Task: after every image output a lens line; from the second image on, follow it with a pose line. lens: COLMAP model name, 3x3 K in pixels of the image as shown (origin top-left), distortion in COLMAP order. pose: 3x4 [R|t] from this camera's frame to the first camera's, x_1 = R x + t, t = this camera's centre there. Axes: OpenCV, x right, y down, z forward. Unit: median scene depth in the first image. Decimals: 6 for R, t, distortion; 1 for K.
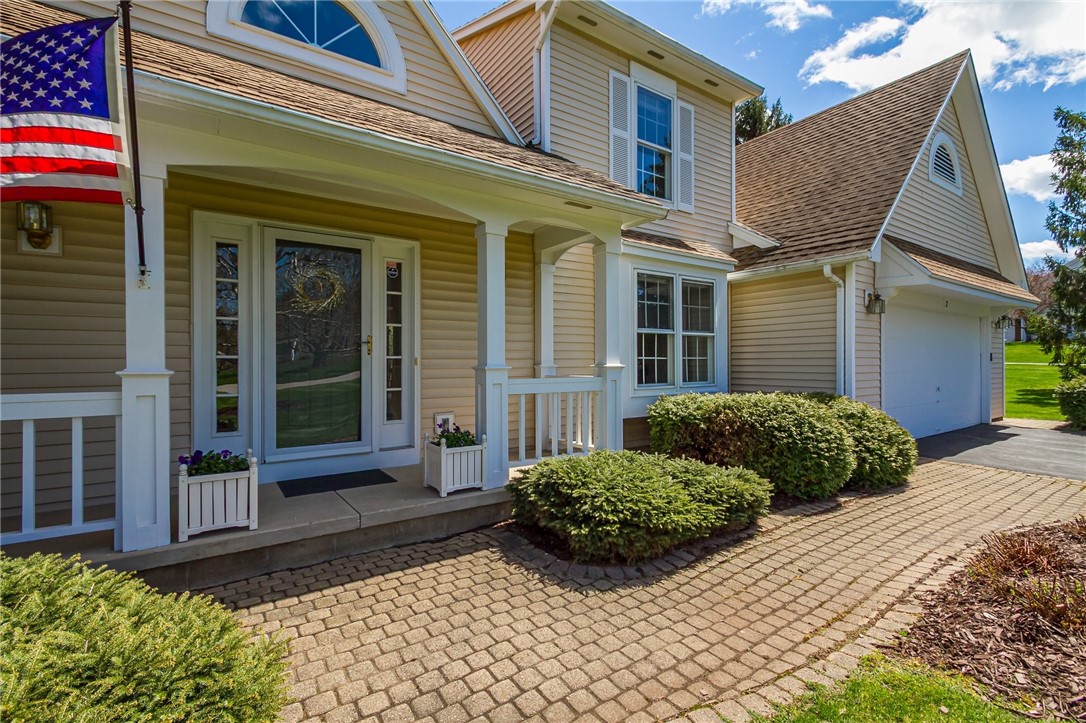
lens RADIAL K [[490.8, 0, 543.5], [0, 490.8, 362.0], [0, 0, 1]] dist [0.005346, -0.000142]
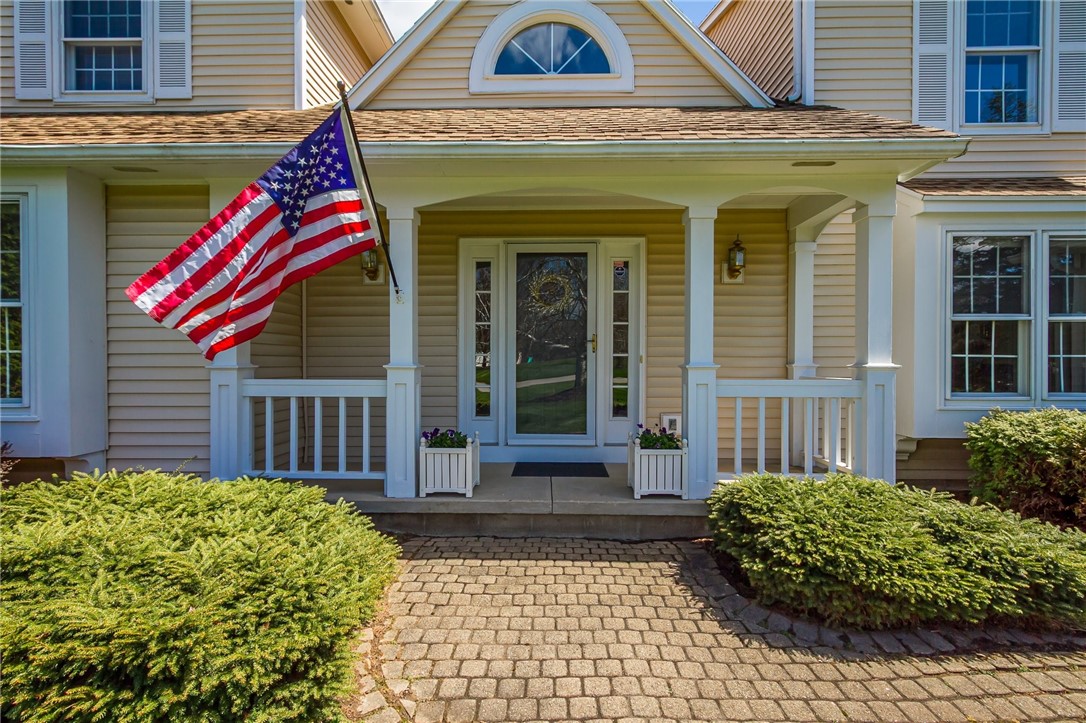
lens RADIAL K [[494.9, 0, 544.0], [0, 494.9, 365.1], [0, 0, 1]] dist [0.001456, -0.000583]
pose [[0.809809, 0.009861, -0.586611, 0.232522], [-0.004709, 0.999936, 0.010308, 0.001872], [0.586675, -0.005585, 0.809803, 0.108854]]
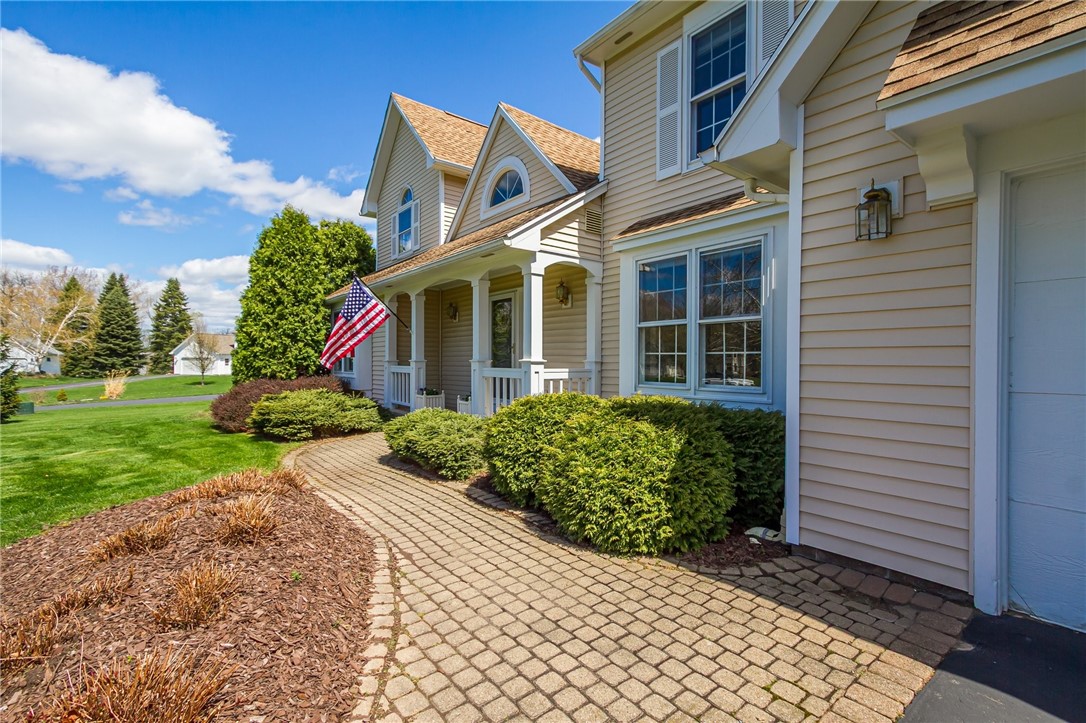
lens RADIAL K [[486.3, 0, 543.0], [0, 486.3, 361.5], [0, 0, 1]] dist [0.001433, -0.000025]
pose [[0.068340, 0.008721, -0.997624, 1.965752], [-0.001142, 0.999962, 0.008664, -0.001274], [0.997661, 0.000548, 0.068347, 1.305110]]
